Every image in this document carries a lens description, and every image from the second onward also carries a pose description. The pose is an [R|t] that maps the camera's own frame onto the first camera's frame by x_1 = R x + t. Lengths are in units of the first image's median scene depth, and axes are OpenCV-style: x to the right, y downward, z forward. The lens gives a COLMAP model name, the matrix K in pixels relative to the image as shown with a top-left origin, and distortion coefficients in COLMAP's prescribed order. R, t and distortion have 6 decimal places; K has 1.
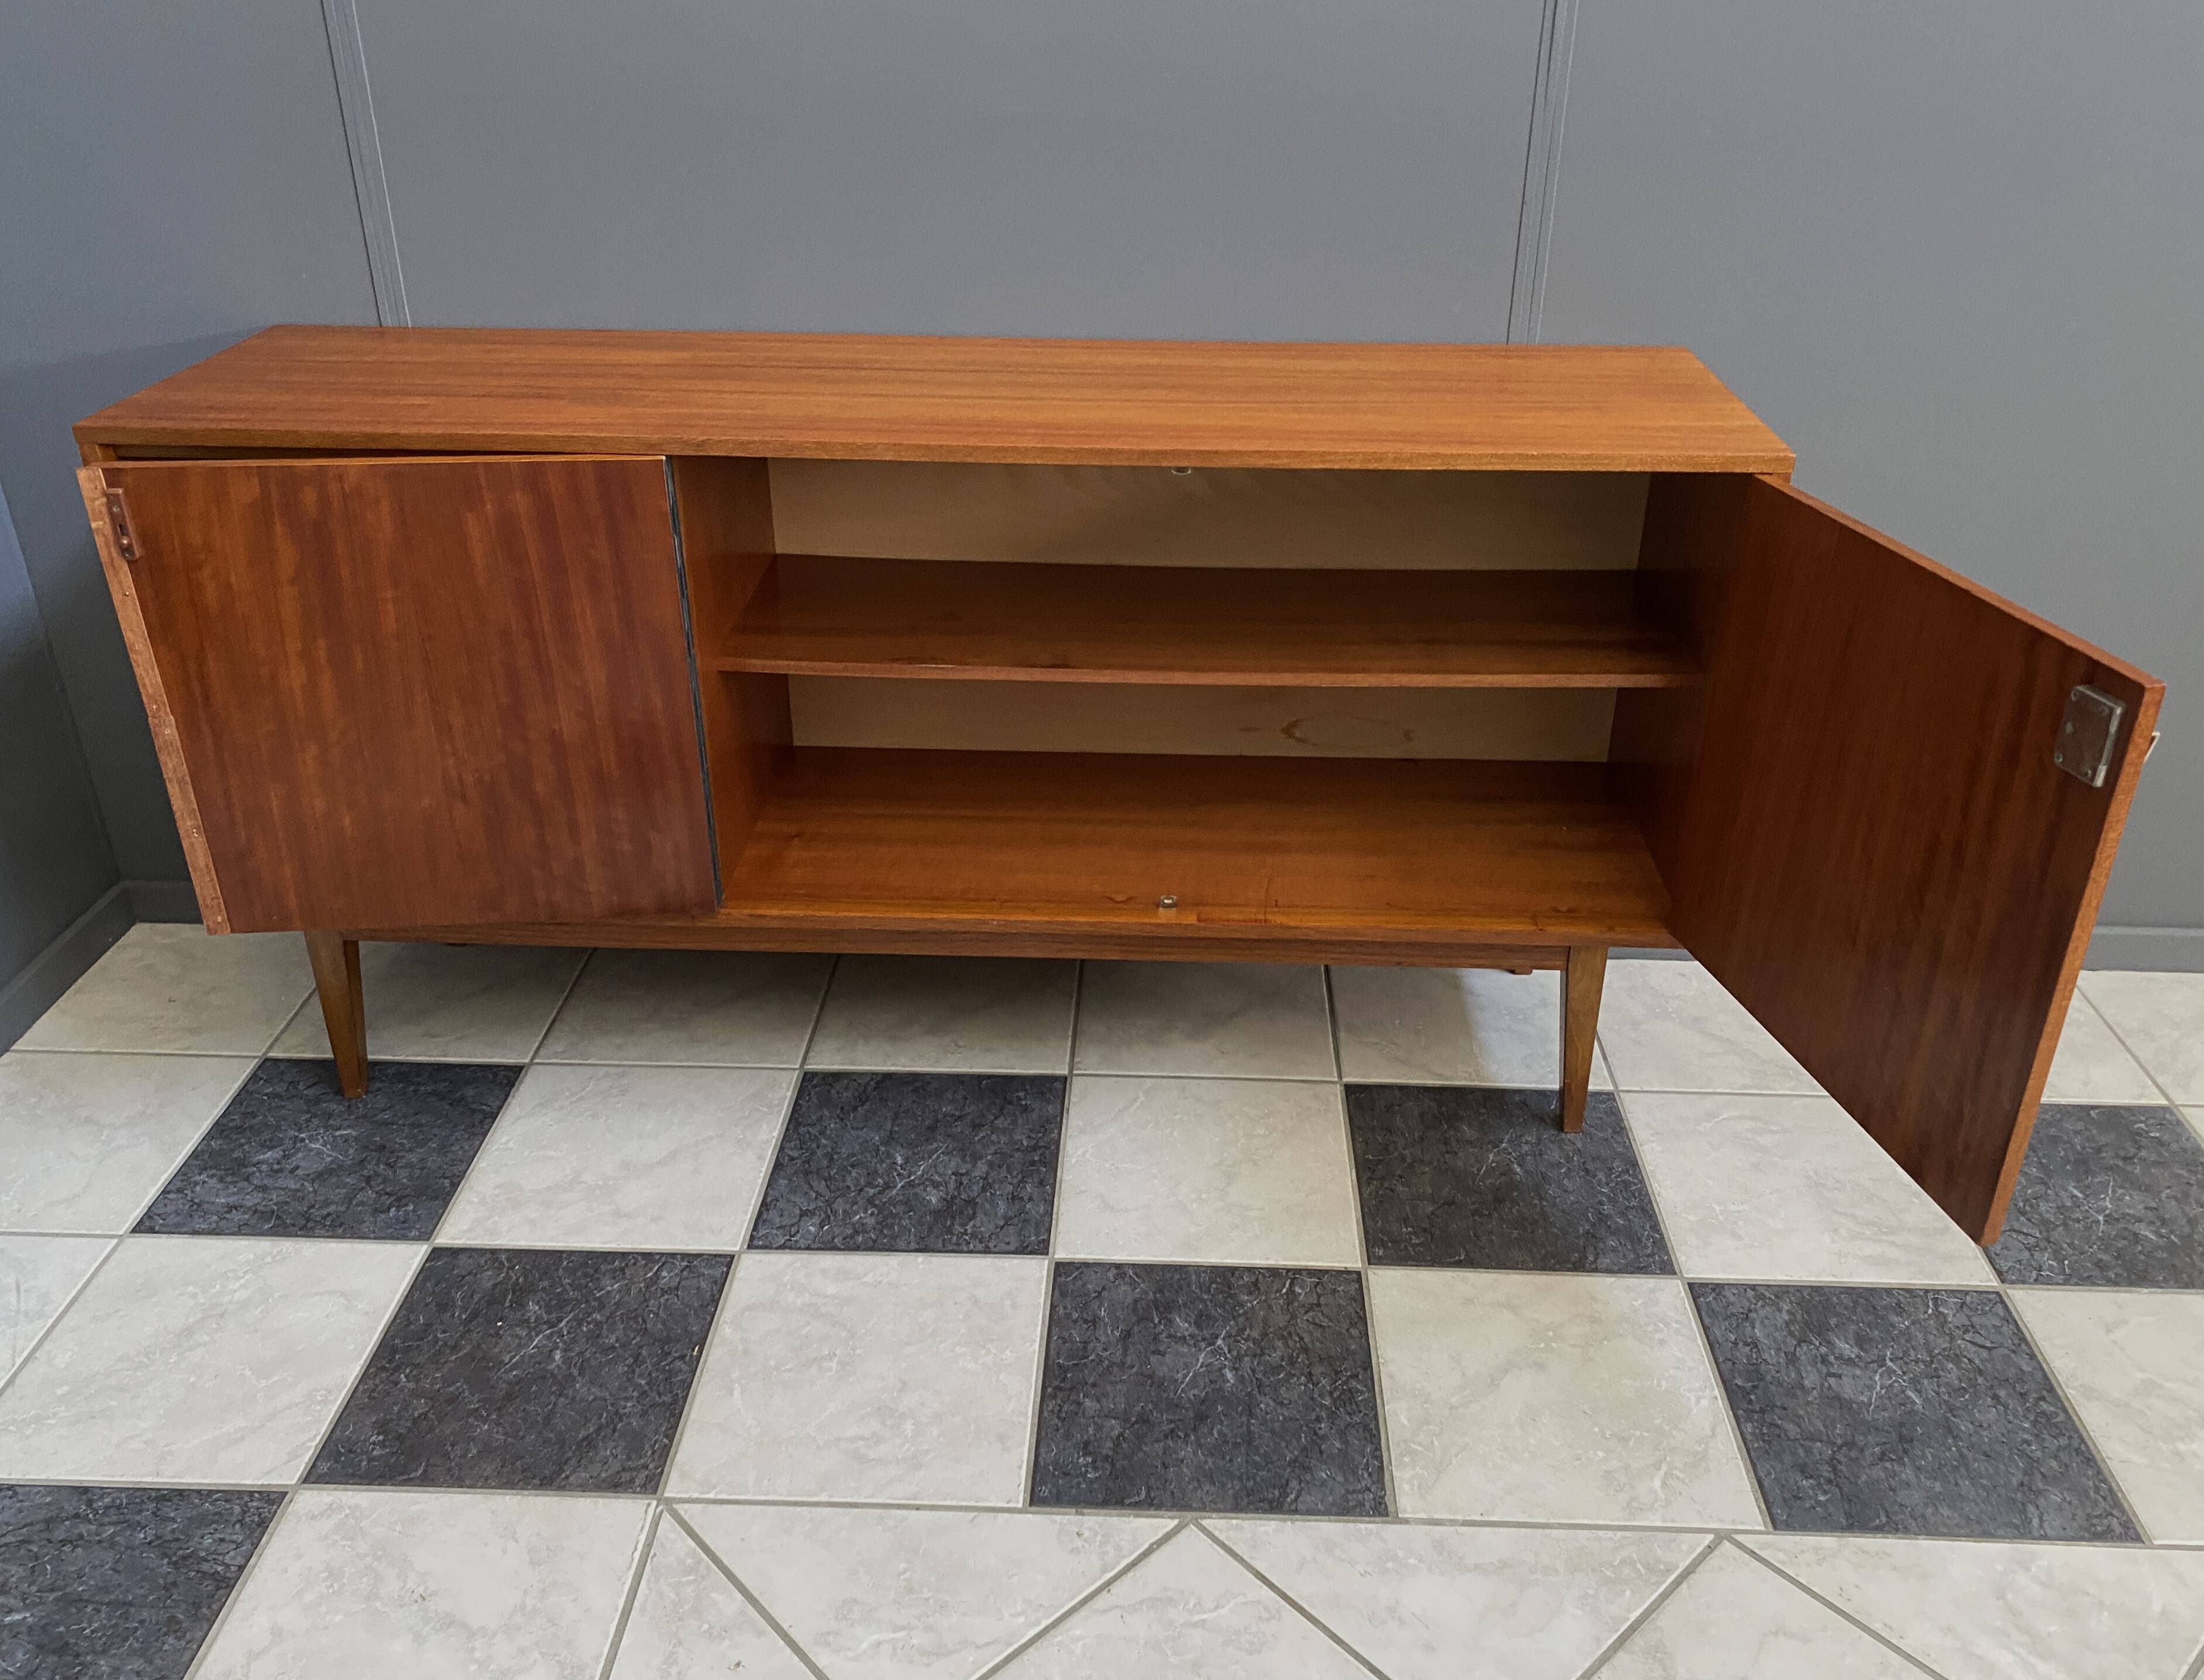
lens RADIAL K [[1804.8, 0, 1131.1], [0, 1804.8, 847.7], [0, 0, 1]] dist [0.099328, -0.218450]
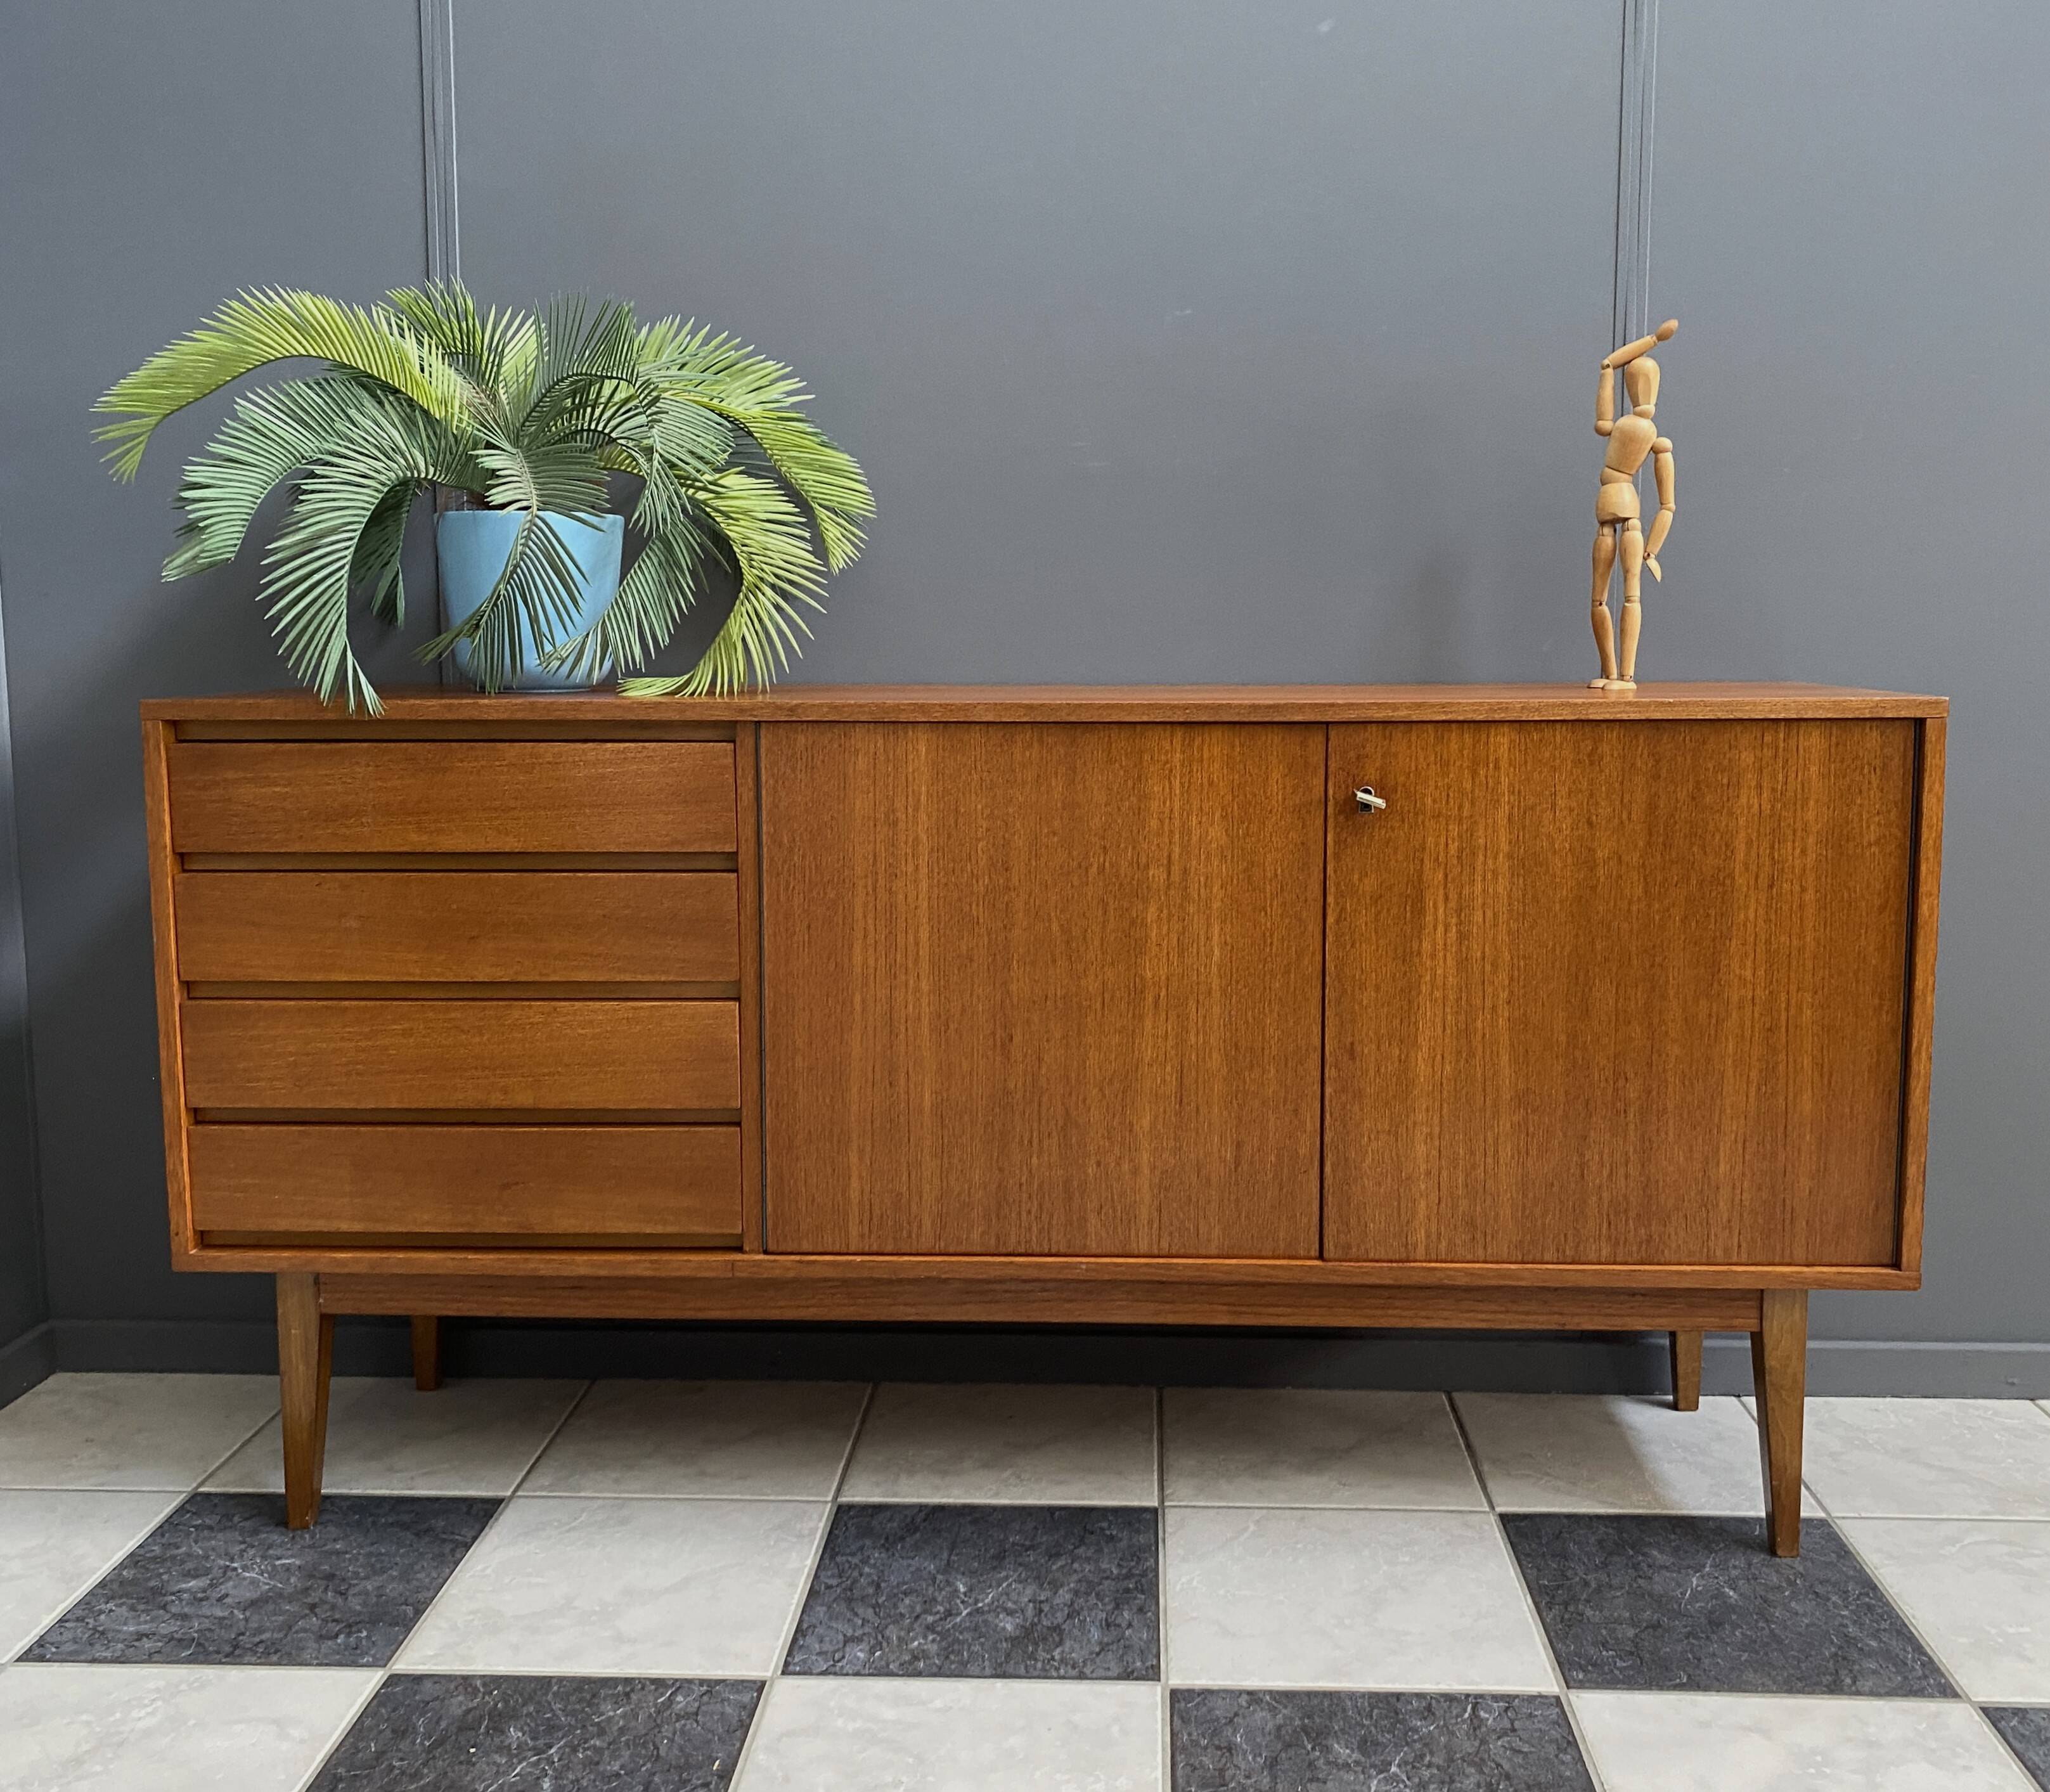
lens RADIAL K [[1959.5, 0, 1066.5], [0, 1959.5, 840.0], [0, 0, 1]] dist [0.136511, -0.336168]
pose [[0.999900, -0.009802, -0.010201, -0.073468], [0.005297, 0.928012, -0.372512, 0.205018], [0.013118, 0.372420, 0.927971, 0.059394]]
